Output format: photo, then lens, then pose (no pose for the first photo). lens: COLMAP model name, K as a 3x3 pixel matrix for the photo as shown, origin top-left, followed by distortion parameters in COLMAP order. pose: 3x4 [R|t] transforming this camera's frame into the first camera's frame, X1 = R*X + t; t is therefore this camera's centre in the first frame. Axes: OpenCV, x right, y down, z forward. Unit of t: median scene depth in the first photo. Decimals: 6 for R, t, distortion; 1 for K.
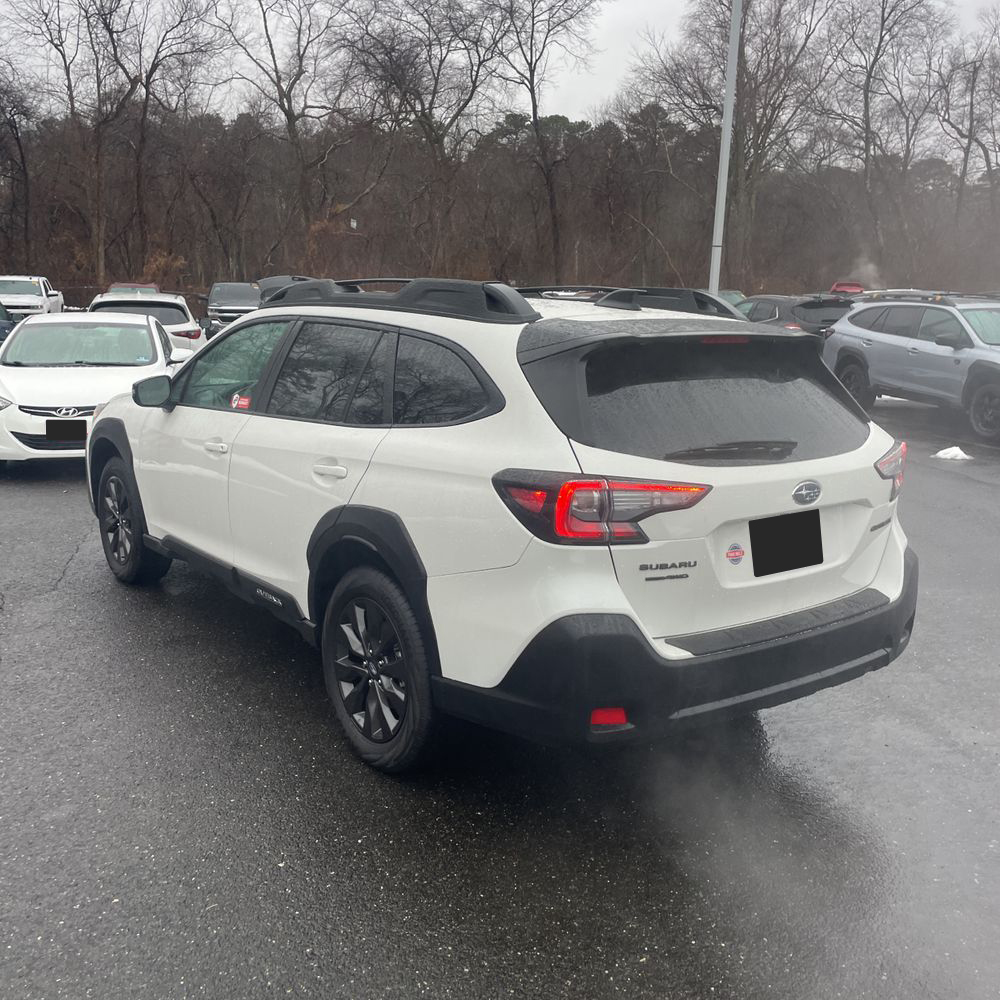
lens RADIAL K [[1016.8, 0, 502.7], [0, 1016.8, 507.1], [0, 0, 1]] dist [0.040001, 0.000000]
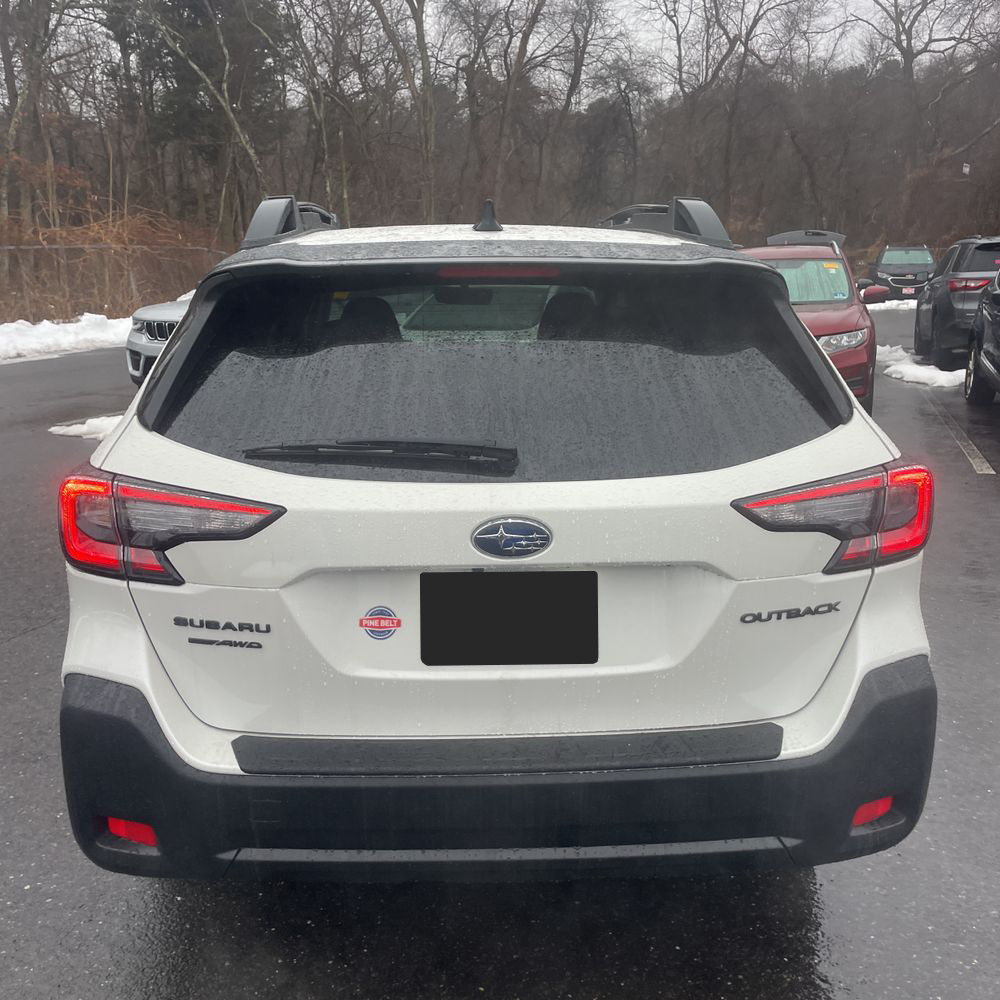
lens RADIAL K [[1016.8, 0, 522.9], [0, 1016.8, 524.9], [0, 0, 1]] dist [0.040001, 0.000000]
pose [[0.833311, 0.115973, -0.540502, 0.086749], [-0.089704, 0.993156, 0.074797, -0.009153], [0.545477, -0.013844, 0.838011, 0.074788]]
